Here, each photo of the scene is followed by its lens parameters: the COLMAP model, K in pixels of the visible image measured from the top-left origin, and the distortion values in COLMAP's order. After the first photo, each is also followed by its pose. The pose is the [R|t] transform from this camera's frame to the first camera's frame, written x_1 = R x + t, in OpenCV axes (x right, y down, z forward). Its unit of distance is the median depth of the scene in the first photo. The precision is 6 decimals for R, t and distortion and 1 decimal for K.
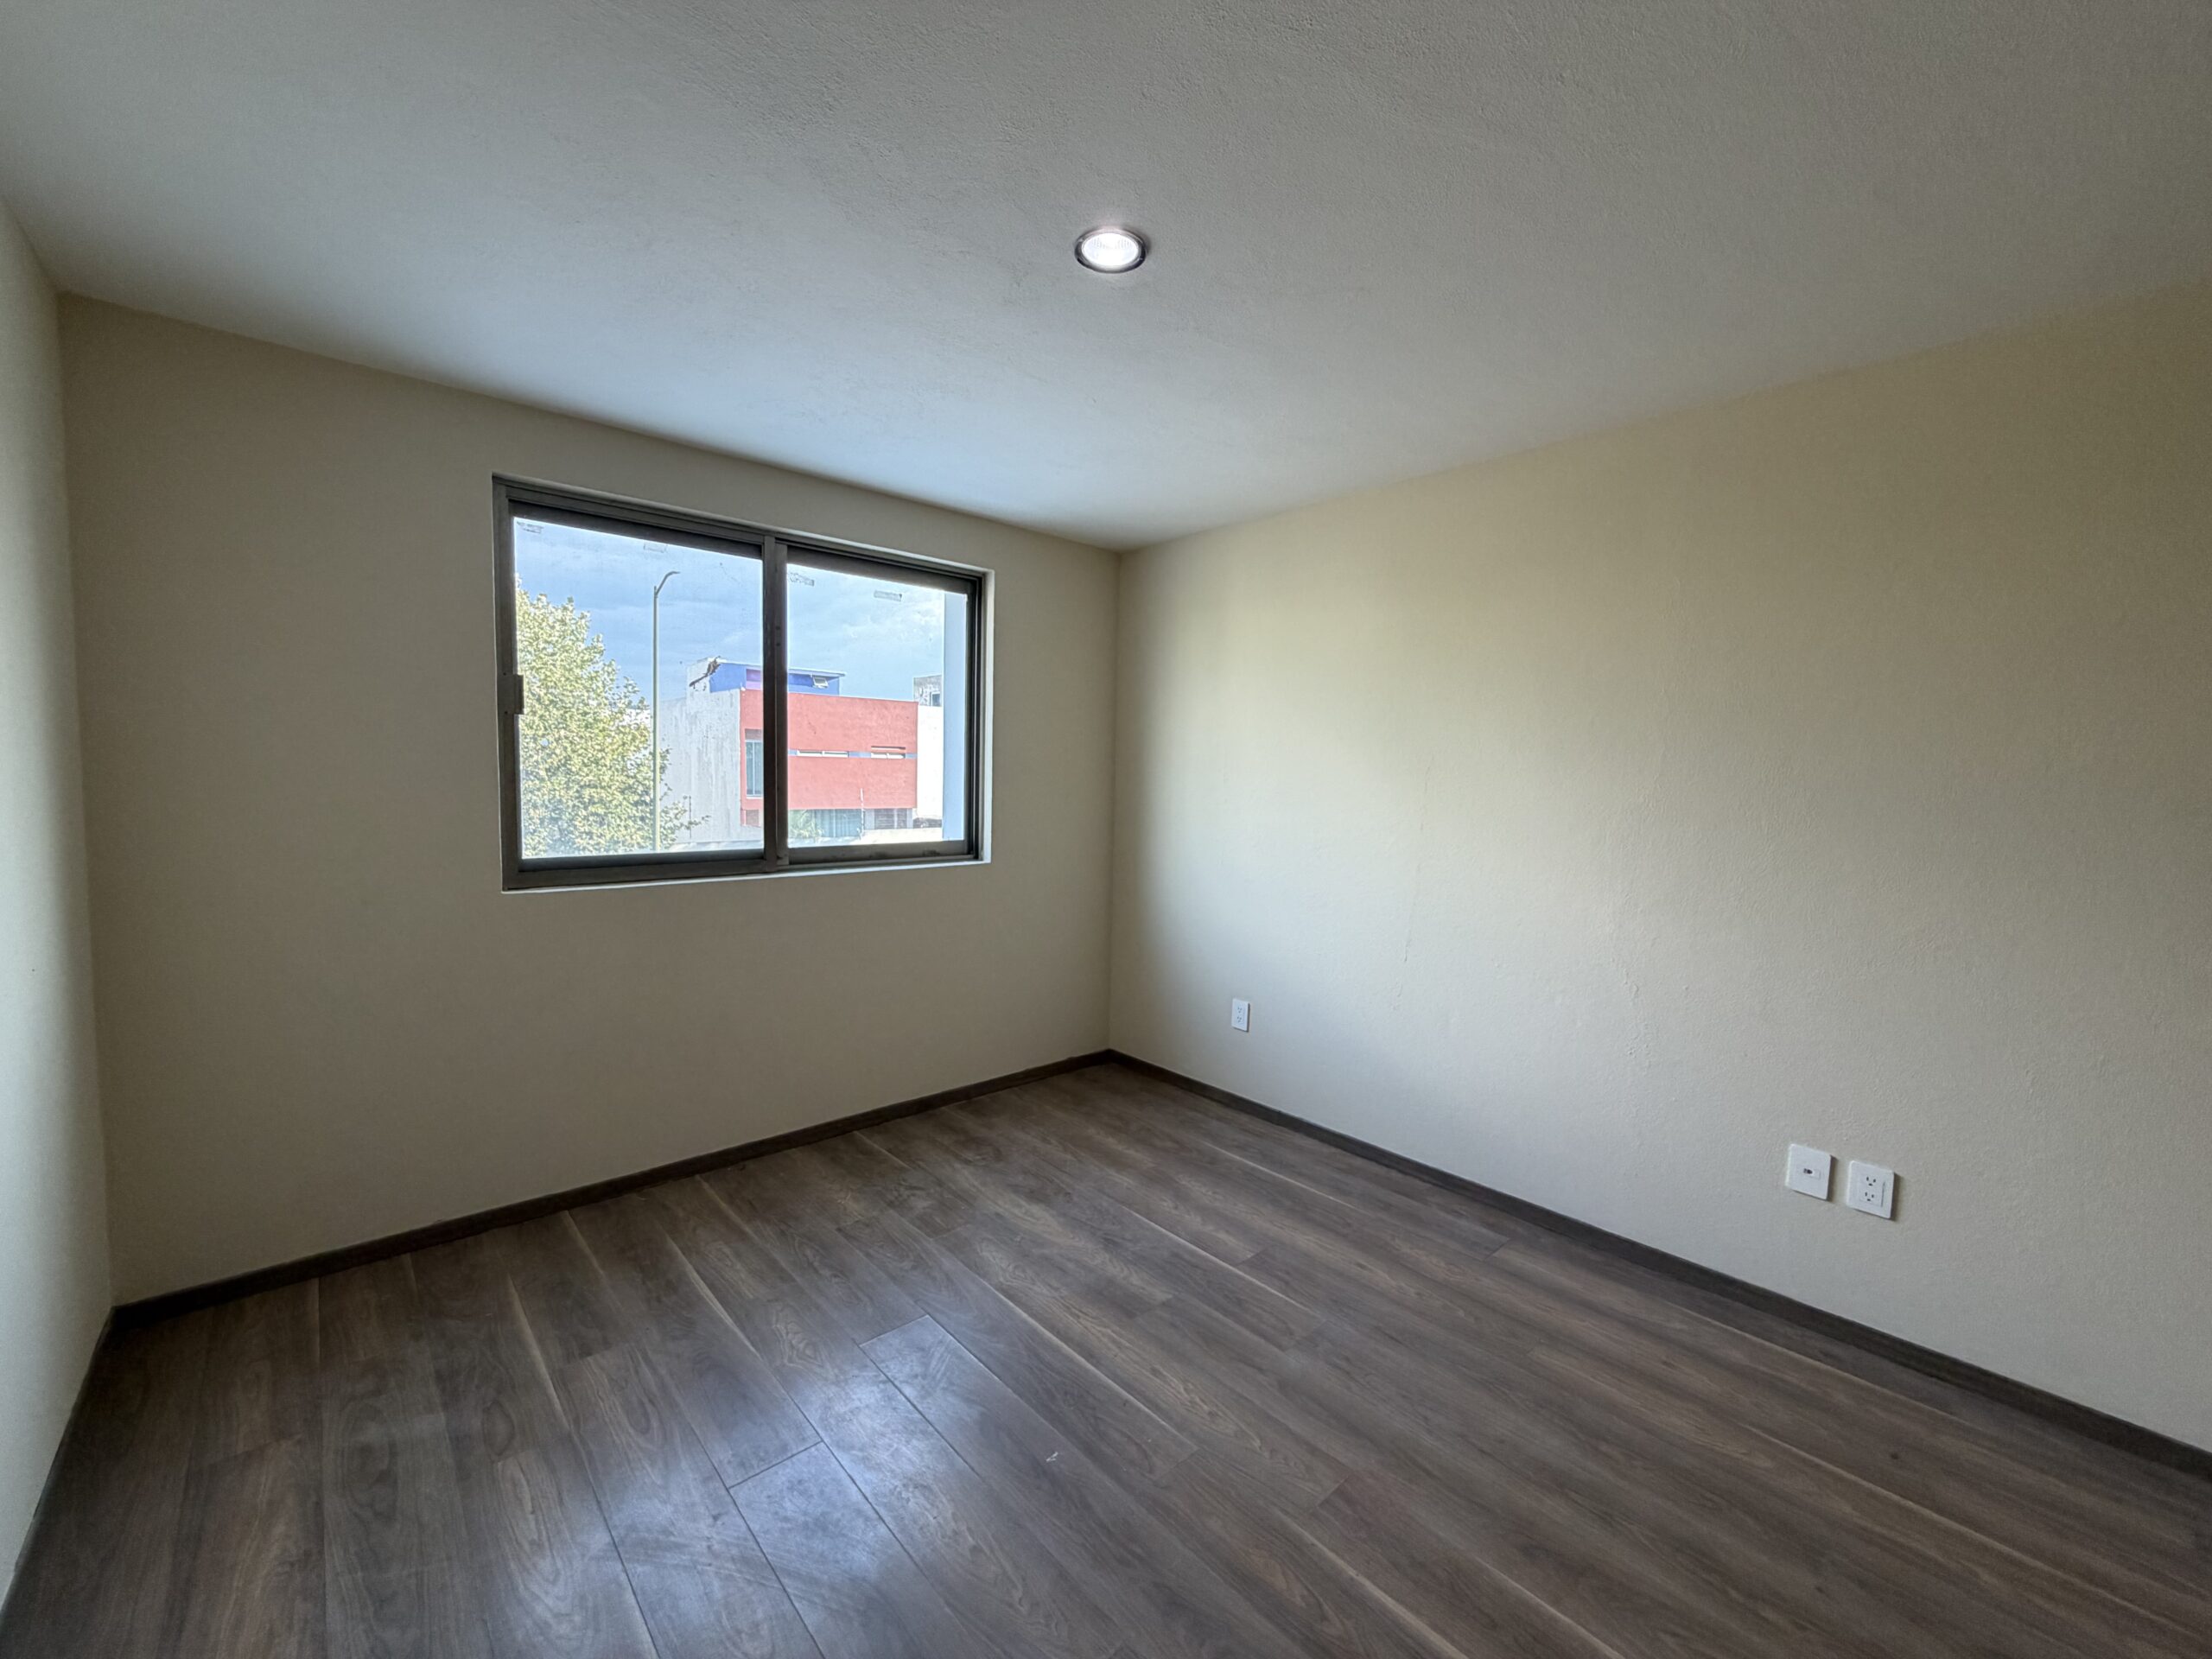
lens RADIAL K [[882.1, 0, 1098.7], [0, 882.1, 831.0], [0, 0, 1]] dist [0.000532, -0.000136]
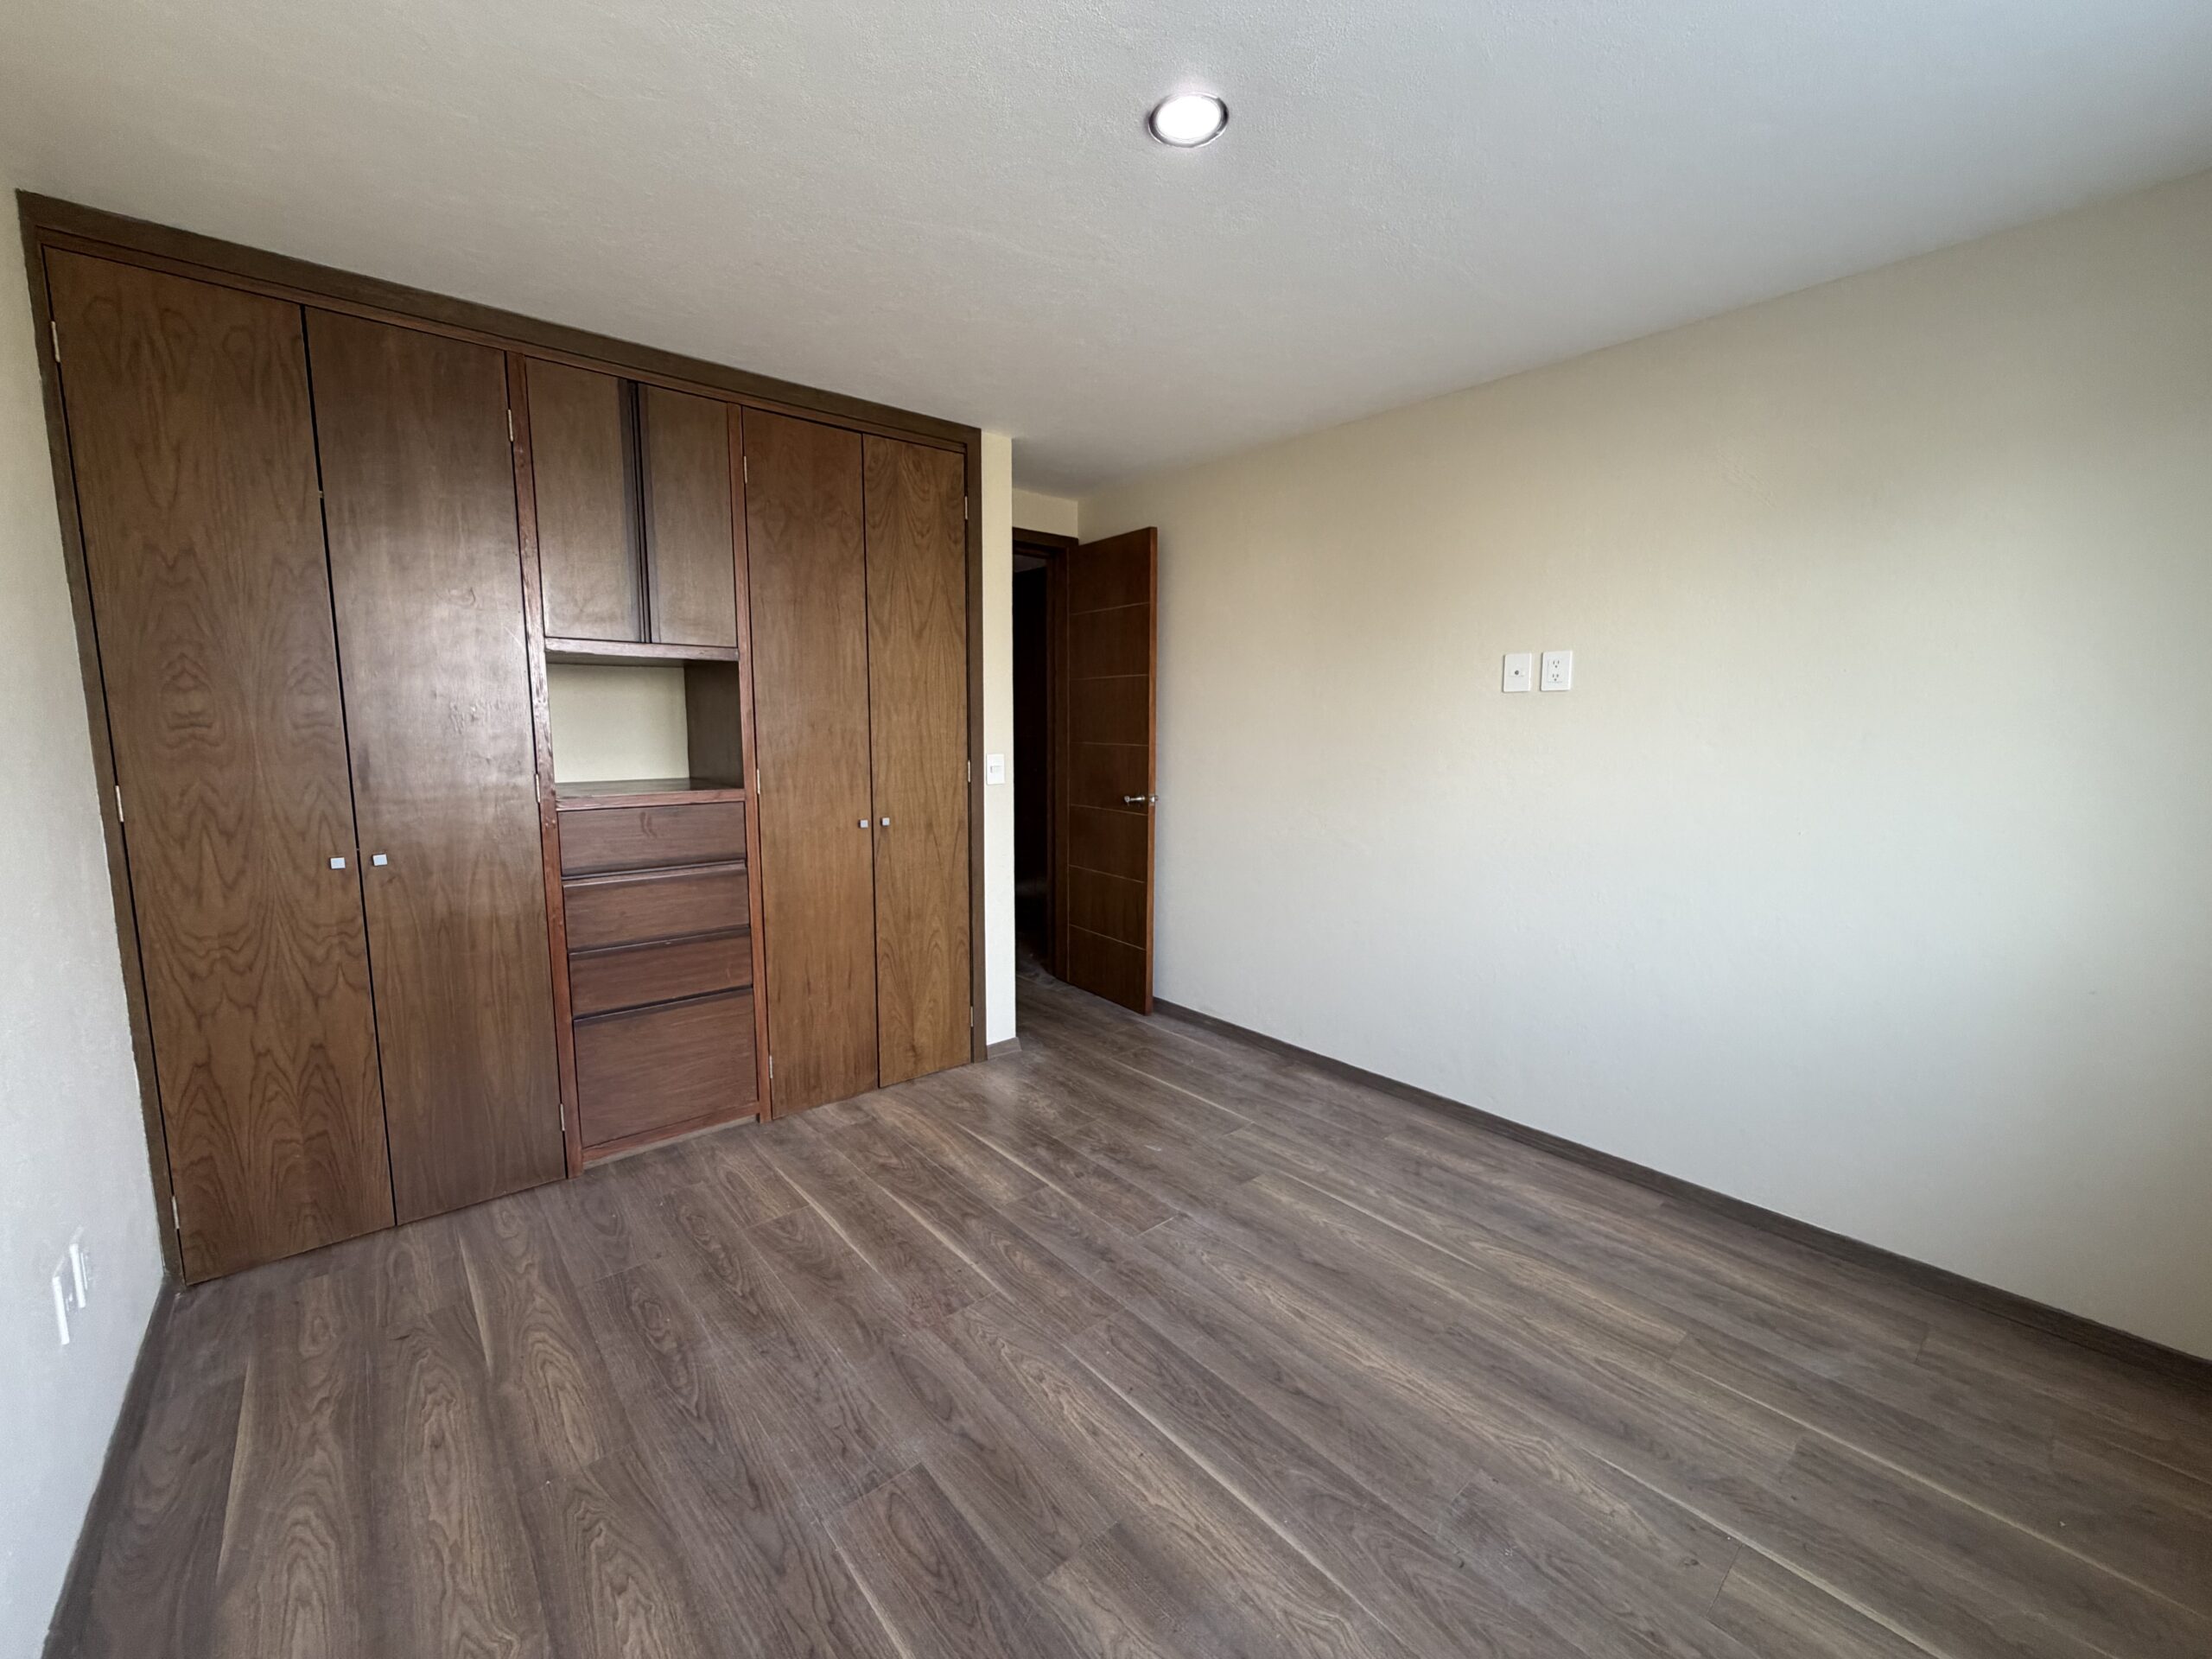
lens RADIAL K [[882.1, 0, 1098.7], [0, 882.1, 831.0], [0, 0, 1]] dist [0.000532, -0.000136]
pose [[-0.999463, -0.026026, 0.019928, 0.062301], [-0.021744, 0.981328, 0.191108, -0.105266], [-0.024530, 0.190572, -0.981367, 1.848934]]
